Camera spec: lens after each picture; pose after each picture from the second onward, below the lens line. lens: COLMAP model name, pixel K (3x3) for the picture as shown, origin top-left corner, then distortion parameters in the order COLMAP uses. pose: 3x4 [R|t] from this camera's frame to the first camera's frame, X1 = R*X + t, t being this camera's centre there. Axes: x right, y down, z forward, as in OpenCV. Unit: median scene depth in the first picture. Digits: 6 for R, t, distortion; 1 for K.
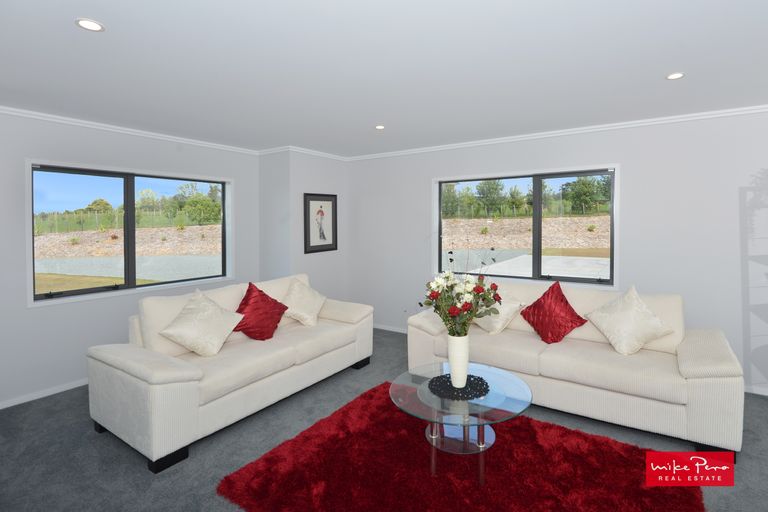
lens RADIAL K [[378.4, 0, 394.0], [0, 378.4, 220.0], [0, 0, 1]] dist [-0.005282, -0.000713]
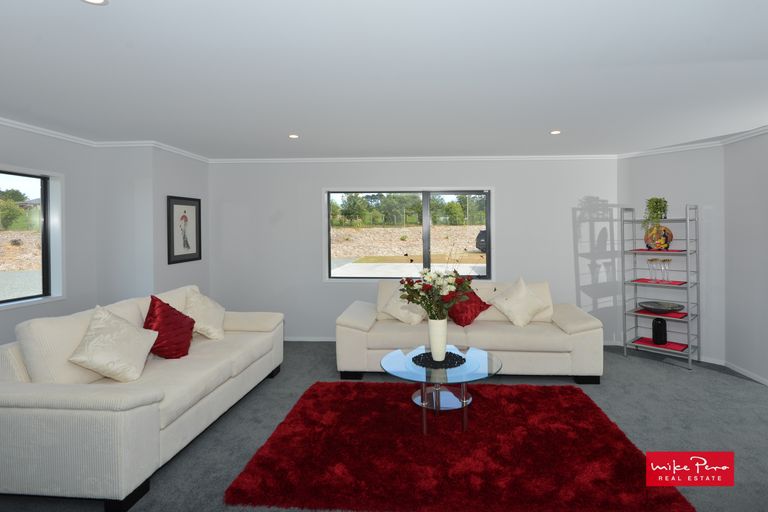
lens RADIAL K [[378.4, 0, 394.0], [0, 378.4, 220.0], [0, 0, 1]] dist [-0.005282, -0.000713]
pose [[0.903737, 0.022458, 0.427499, -0.205933], [-0.011574, 0.999540, -0.028040, 0.006585], [-0.427932, 0.020393, 0.903581, -0.028081]]
